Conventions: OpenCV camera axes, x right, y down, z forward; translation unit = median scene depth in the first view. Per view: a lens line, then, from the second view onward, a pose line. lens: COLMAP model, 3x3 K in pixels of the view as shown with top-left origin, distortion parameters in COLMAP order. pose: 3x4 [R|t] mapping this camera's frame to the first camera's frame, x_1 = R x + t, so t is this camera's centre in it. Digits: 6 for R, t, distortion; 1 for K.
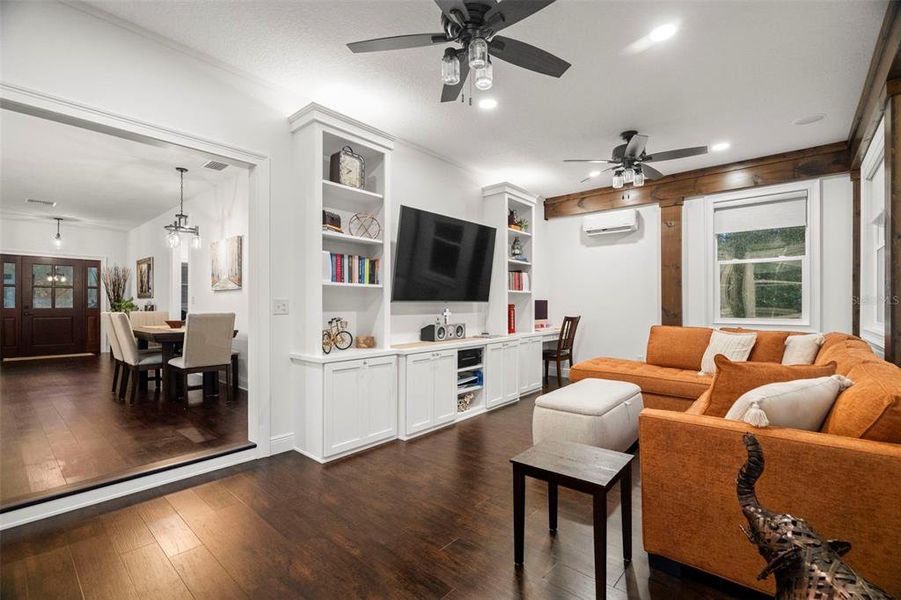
lens RADIAL K [[404.5, 0, 447.3], [0, 404.5, 305.7], [0, 0, 1]] dist [-0.008629, 0.003090]
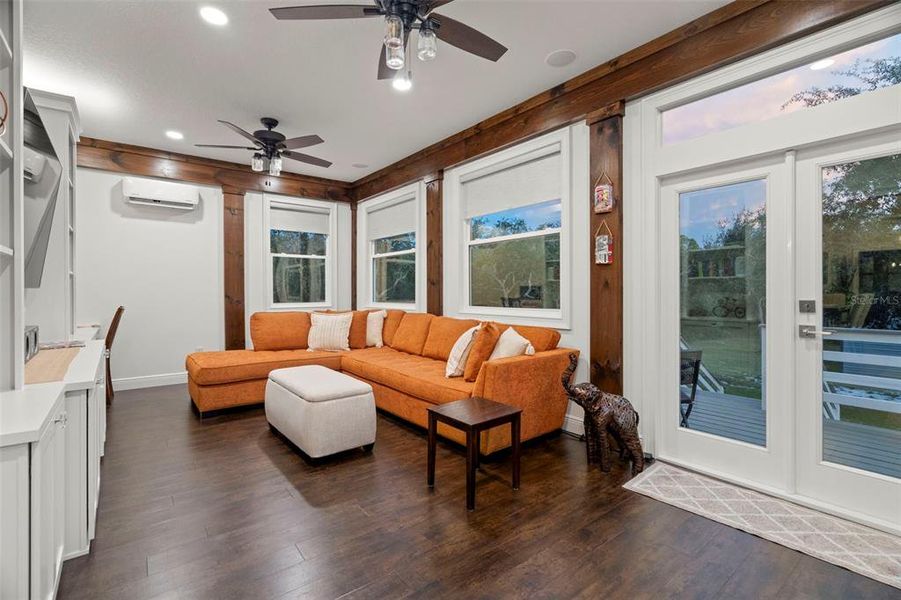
lens RADIAL K [[404.5, 0, 449.7], [0, 404.5, 292.2], [0, 0, 1]] dist [-0.008629, 0.003090]
pose [[0.181258, -0.002606, 0.983432, -0.425019], [0.003157, 0.999993, 0.002068, -0.002668], [-0.983430, 0.002730, 0.181265, 0.358967]]
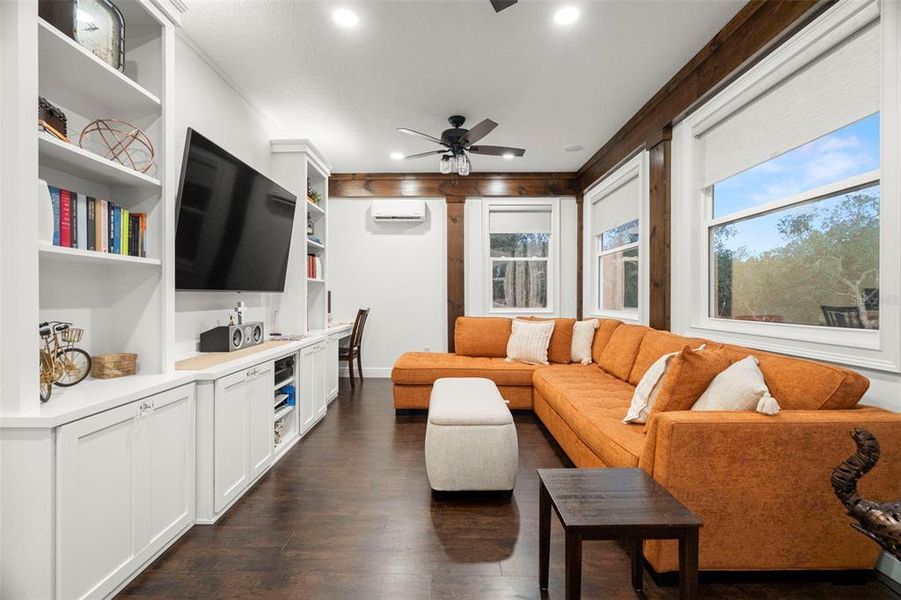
lens RADIAL K [[404.5, 0, 449.7], [0, 404.5, 298.1], [0, 0, 1]] dist [-0.008629, 0.003090]
pose [[0.758158, -0.001109, 0.652070, -0.182286], [-0.000009, 0.999999, 0.001712, 0.000318], [-0.652071, -0.001304, 0.758156, 0.262001]]
